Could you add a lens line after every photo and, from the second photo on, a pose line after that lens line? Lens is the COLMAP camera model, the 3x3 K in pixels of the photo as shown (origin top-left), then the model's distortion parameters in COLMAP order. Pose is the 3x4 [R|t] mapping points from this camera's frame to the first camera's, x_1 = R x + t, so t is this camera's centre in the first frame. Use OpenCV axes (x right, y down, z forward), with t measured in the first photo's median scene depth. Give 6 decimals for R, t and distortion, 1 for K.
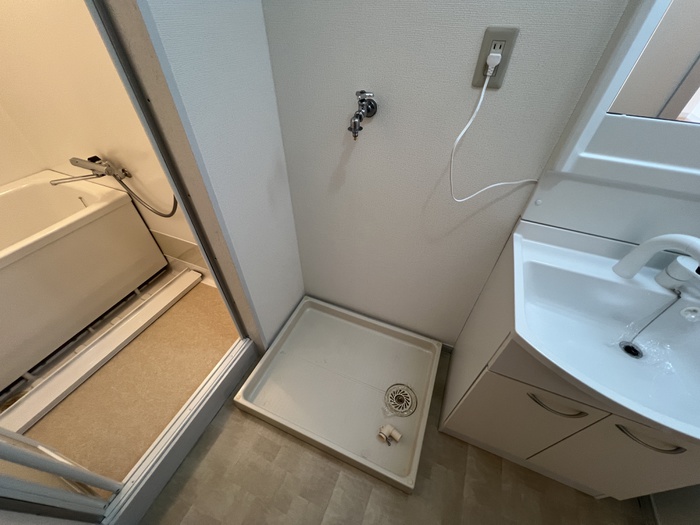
lens RADIAL K [[279.4, 0, 351.5], [0, 279.4, 261.6], [0, 0, 1]] dist [-0.004202, -0.000099]
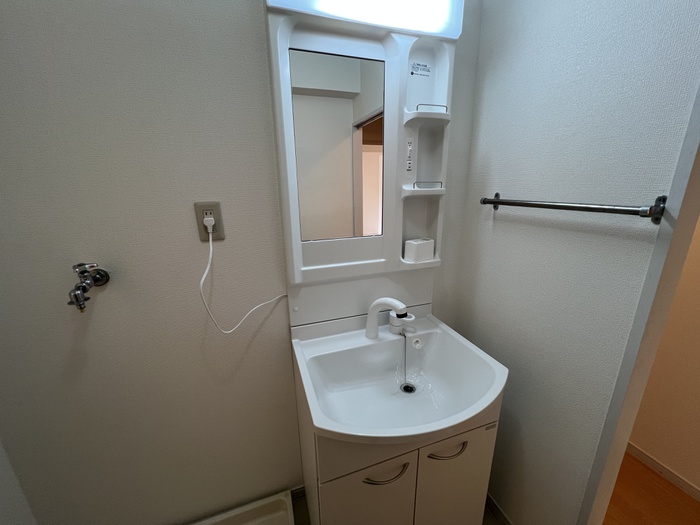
lens RADIAL K [[279.4, 0, 350.1], [0, 279.4, 260.3], [0, 0, 1]] dist [-0.004202, -0.000099]
pose [[0.745276, -0.201640, 0.635536, 0.119419], [0.472550, 0.832184, -0.290115, 0.079925], [-0.470384, 0.516538, 0.715491, -0.105454]]
